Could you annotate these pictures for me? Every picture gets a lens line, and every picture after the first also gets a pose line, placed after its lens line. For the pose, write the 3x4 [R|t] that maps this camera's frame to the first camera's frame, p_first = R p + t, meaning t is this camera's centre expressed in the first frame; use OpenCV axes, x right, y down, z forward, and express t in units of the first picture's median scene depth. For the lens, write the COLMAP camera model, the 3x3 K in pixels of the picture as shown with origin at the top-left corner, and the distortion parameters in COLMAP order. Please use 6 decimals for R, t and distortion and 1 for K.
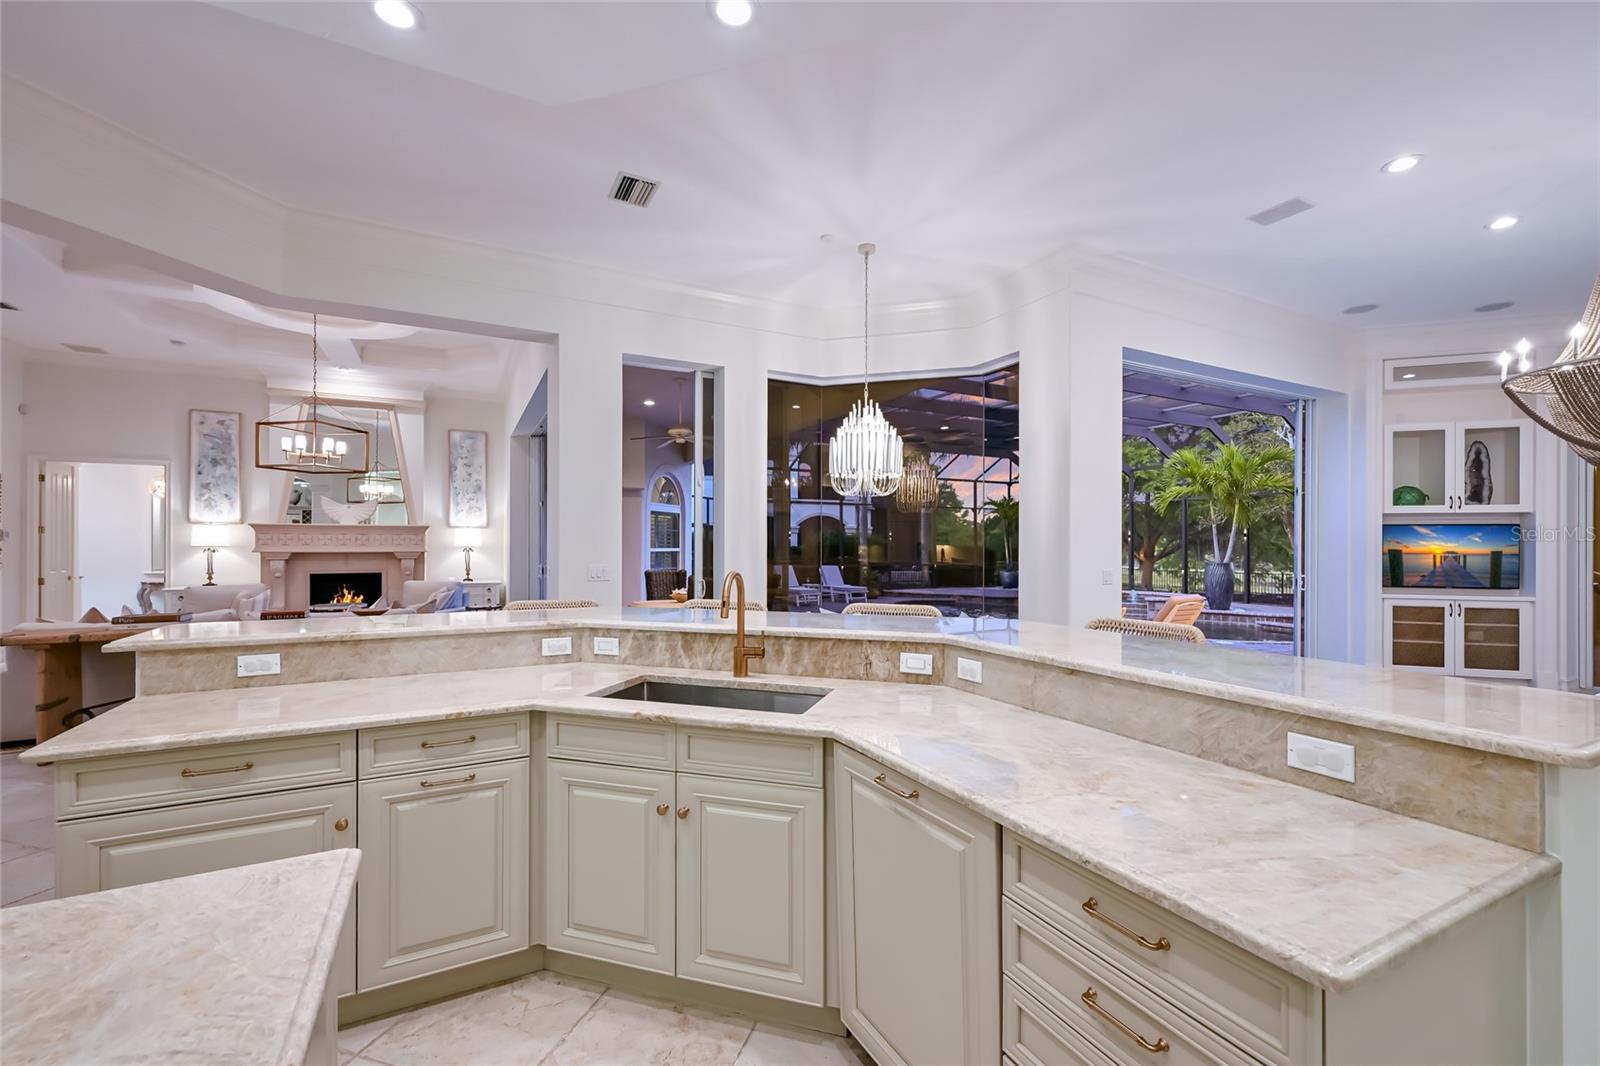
lens RADIAL K [[671.0, 0, 800.8], [0, 671.0, 545.6], [0, 0, 1]] dist [0.002072, 0.000816]
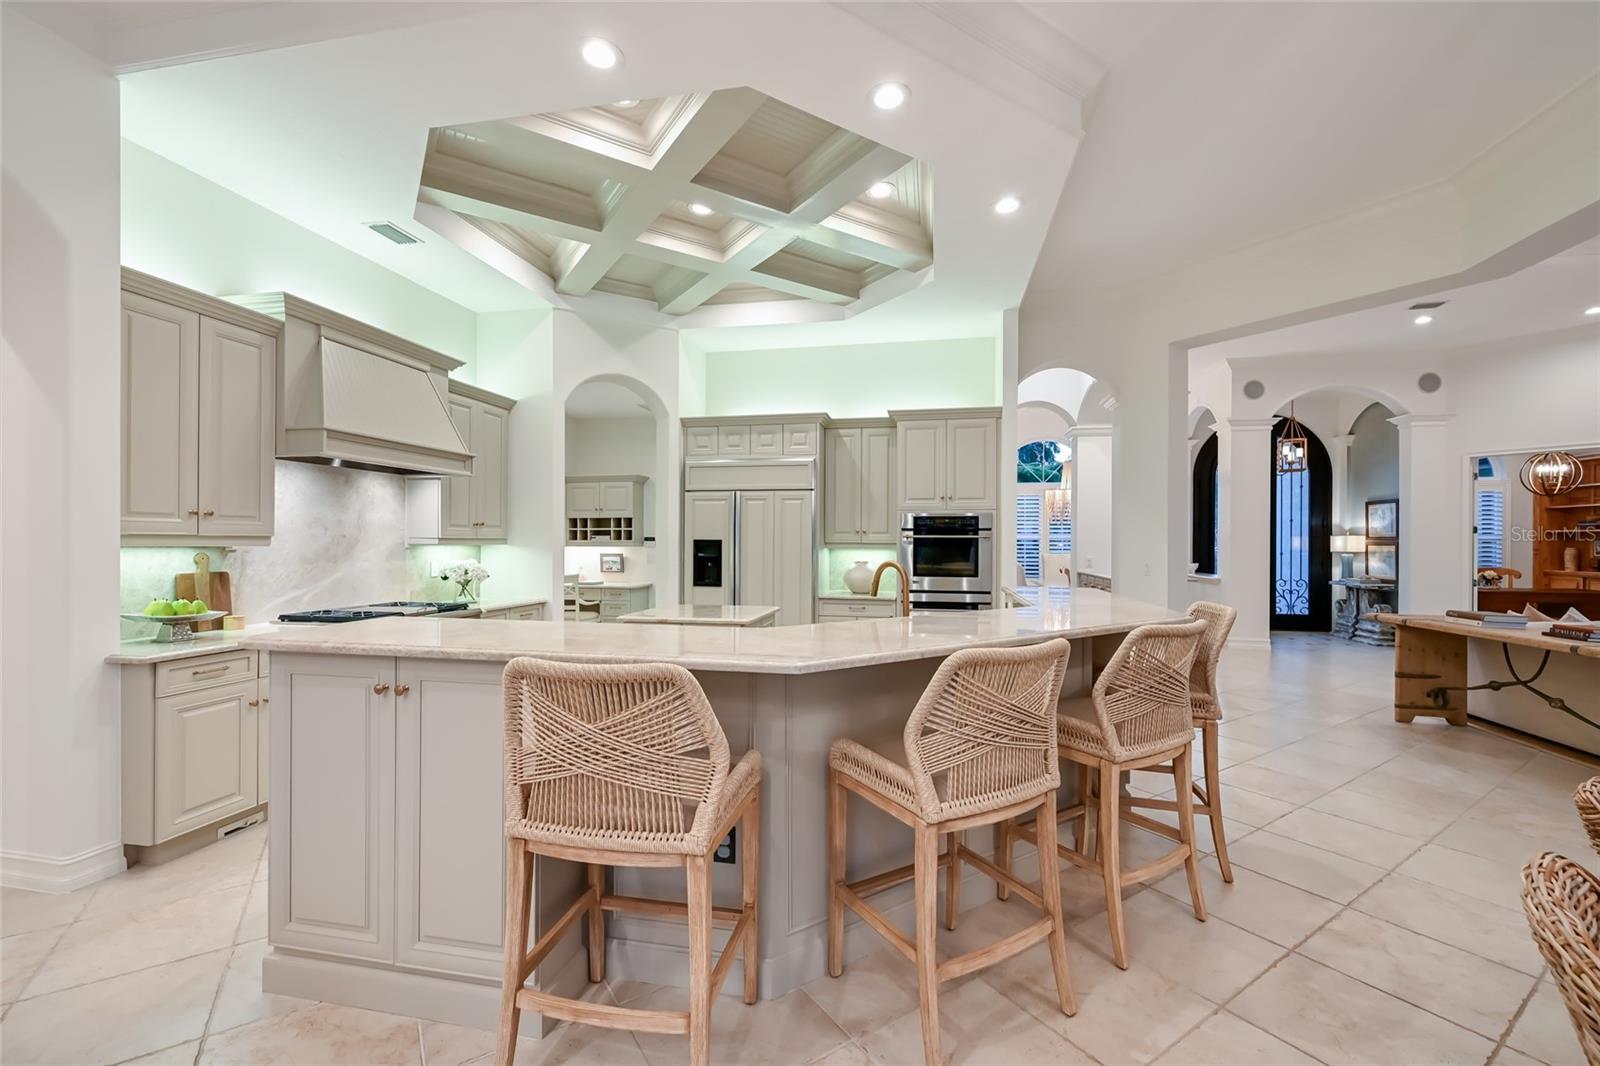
lens RADIAL K [[671.0, 0, 798.1], [0, 671.0, 543.8], [0, 0, 1]] dist [0.002072, 0.000816]
pose [[-0.633236, -0.001646, -0.773957, 0.247691], [-0.004803, 0.999987, 0.001803, -0.000508], [0.773944, 0.004859, -0.633236, 0.418397]]
